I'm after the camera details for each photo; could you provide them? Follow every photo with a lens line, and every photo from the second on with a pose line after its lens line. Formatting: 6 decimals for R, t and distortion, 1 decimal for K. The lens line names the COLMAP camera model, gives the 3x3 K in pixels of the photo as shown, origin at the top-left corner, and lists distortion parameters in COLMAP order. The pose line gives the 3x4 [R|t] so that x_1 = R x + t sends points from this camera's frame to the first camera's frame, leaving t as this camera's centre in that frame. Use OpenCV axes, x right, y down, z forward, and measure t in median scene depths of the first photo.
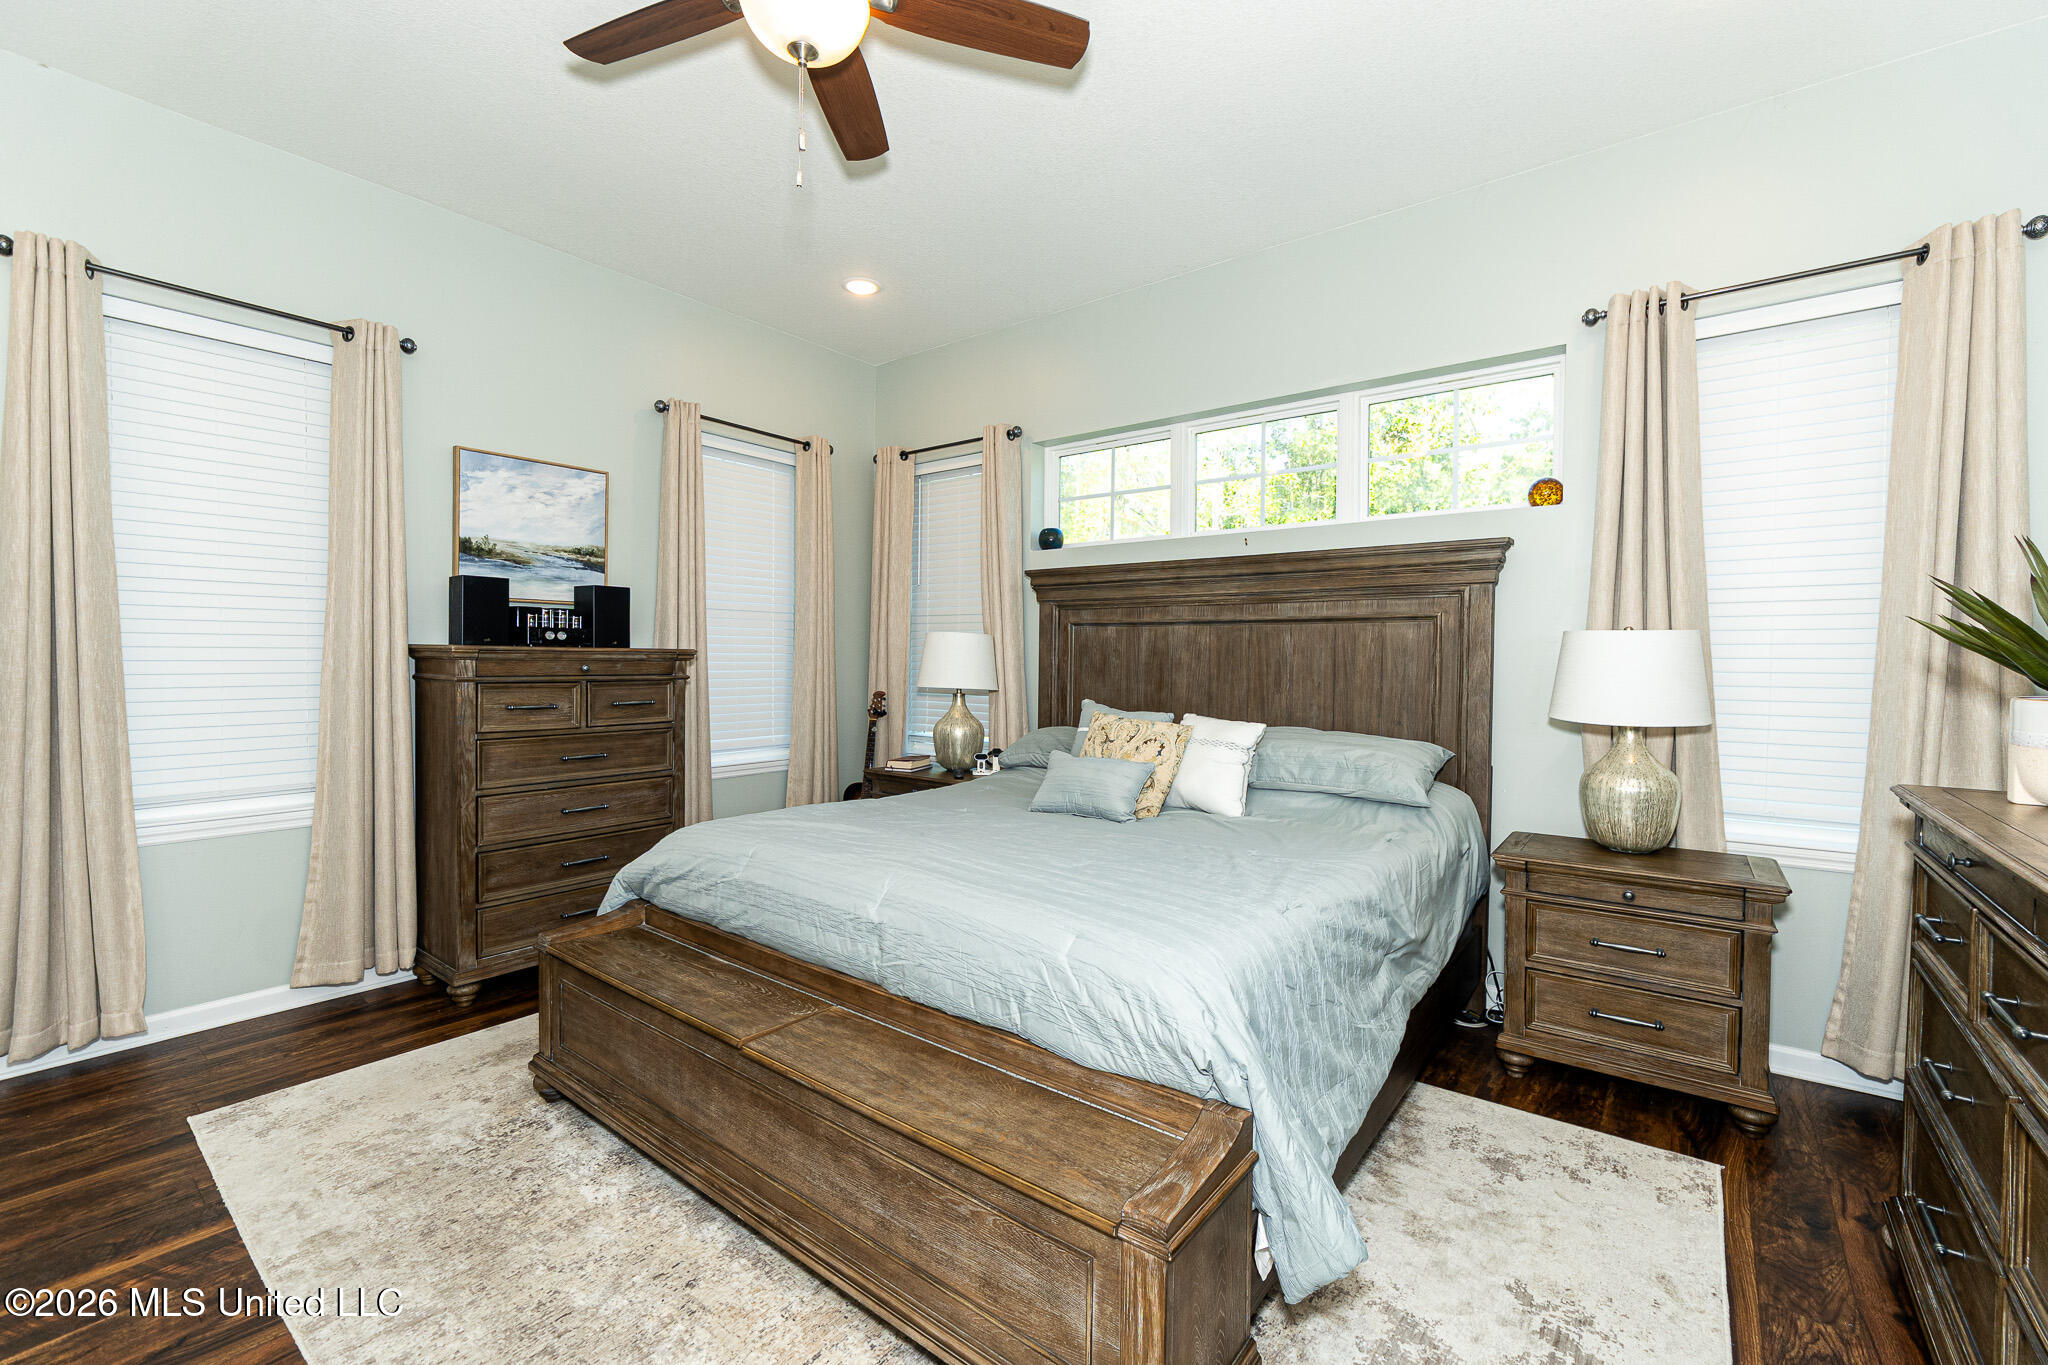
lens RADIAL K [[877.0, 0, 1045.6], [0, 877.0, 678.4], [0, 0, 1]] dist [-0.005209, -0.000647]
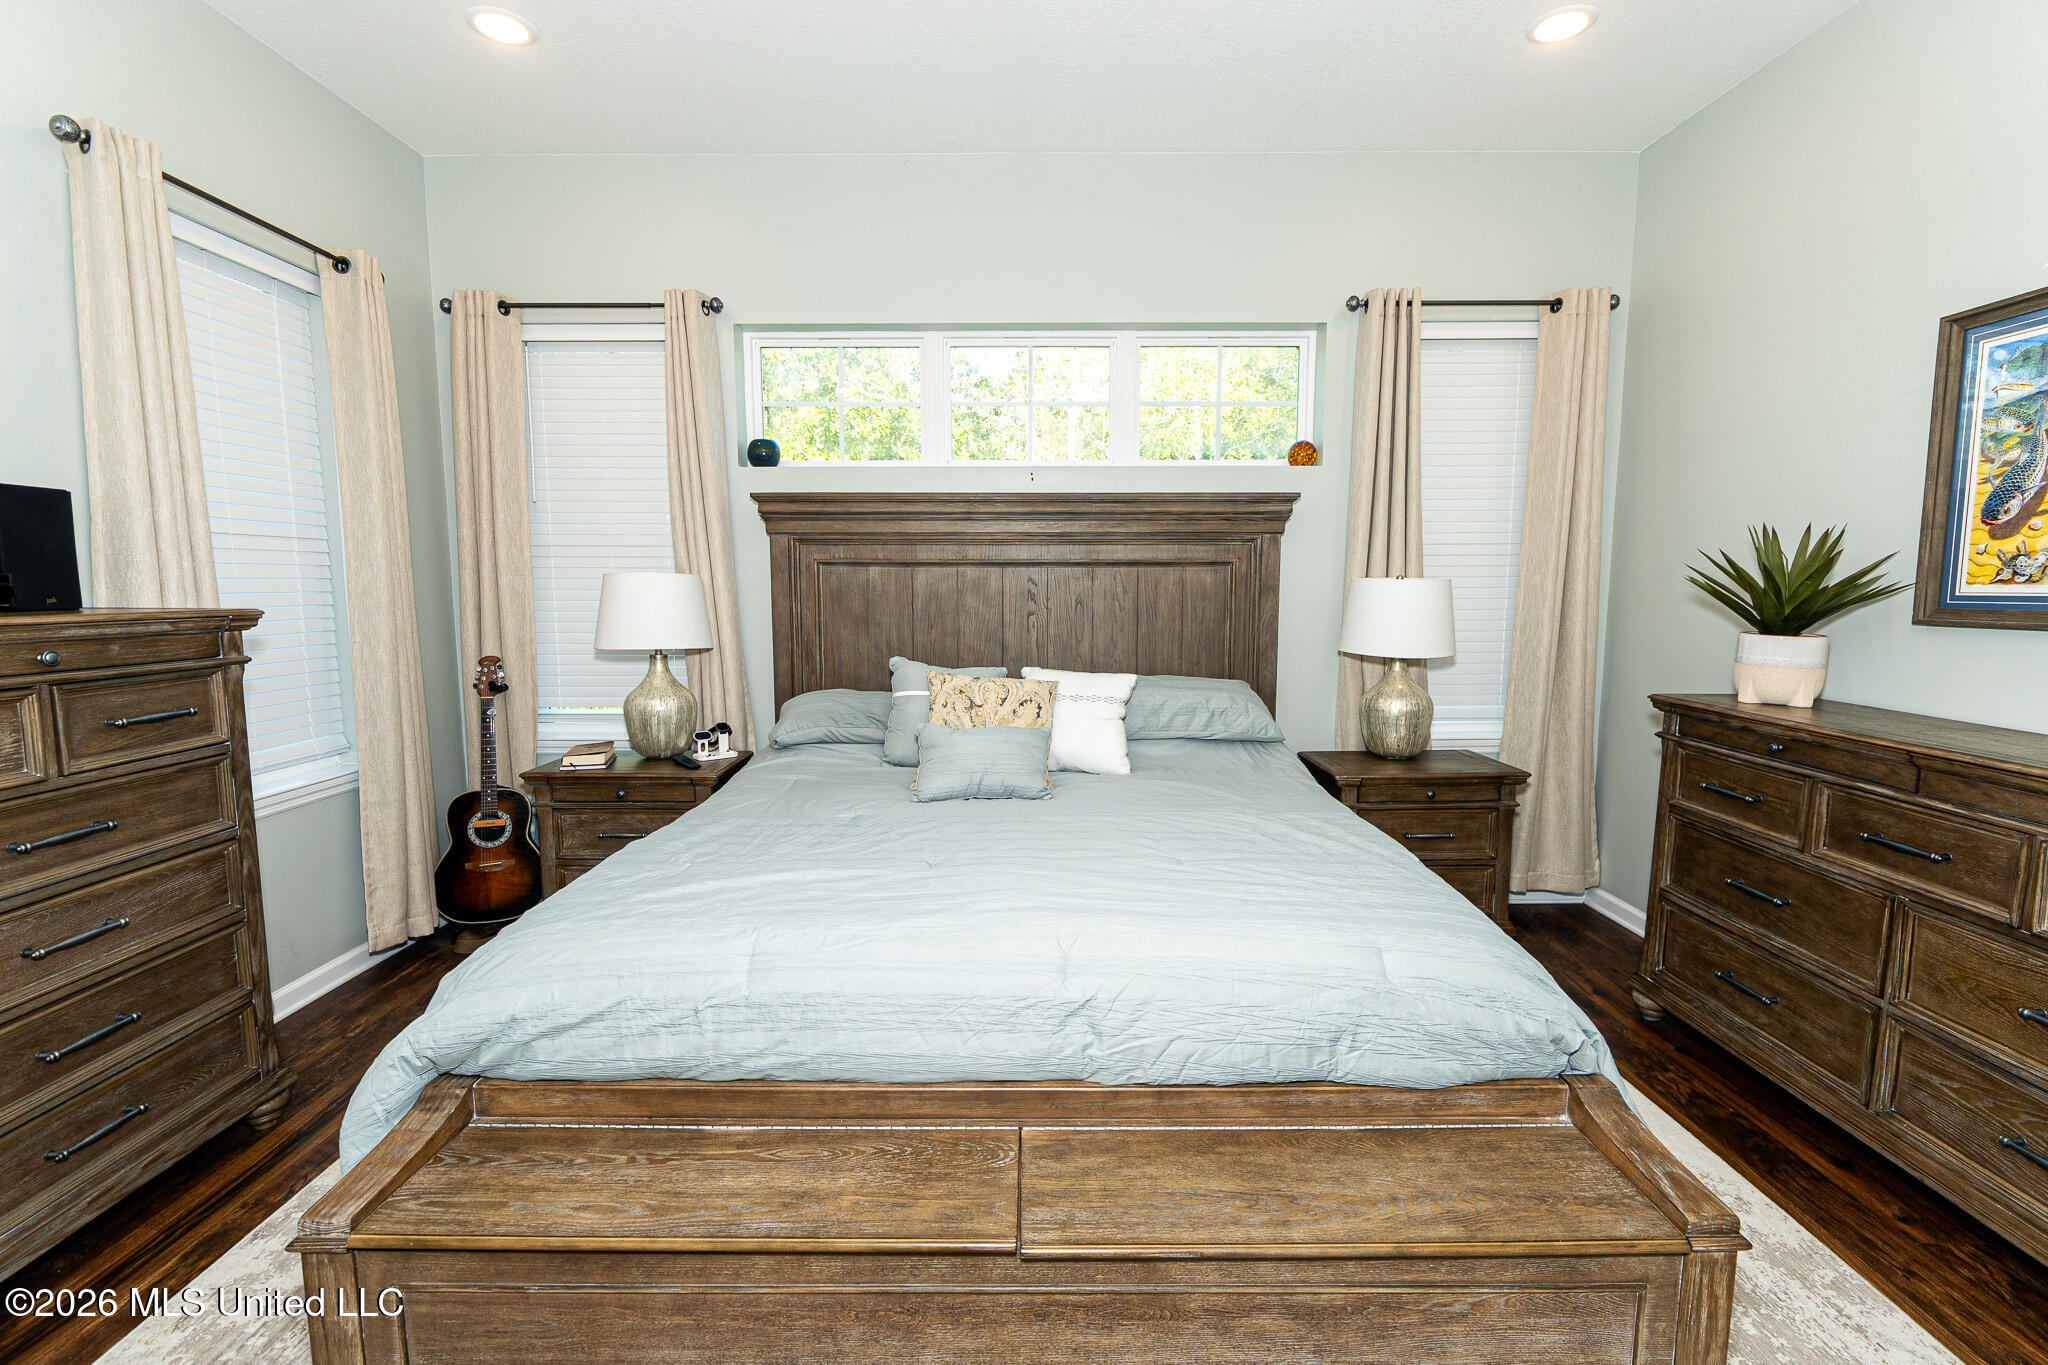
lens RADIAL K [[877.0, 0, 1027.4], [0, 877.0, 675.7], [0, 0, 1]] dist [-0.005209, -0.000647]
pose [[0.786633, -0.073948, 0.612976, -0.408826], [0.021276, 0.995459, 0.092785, -0.036415], [-0.617054, -0.059946, 0.784634, 0.294392]]
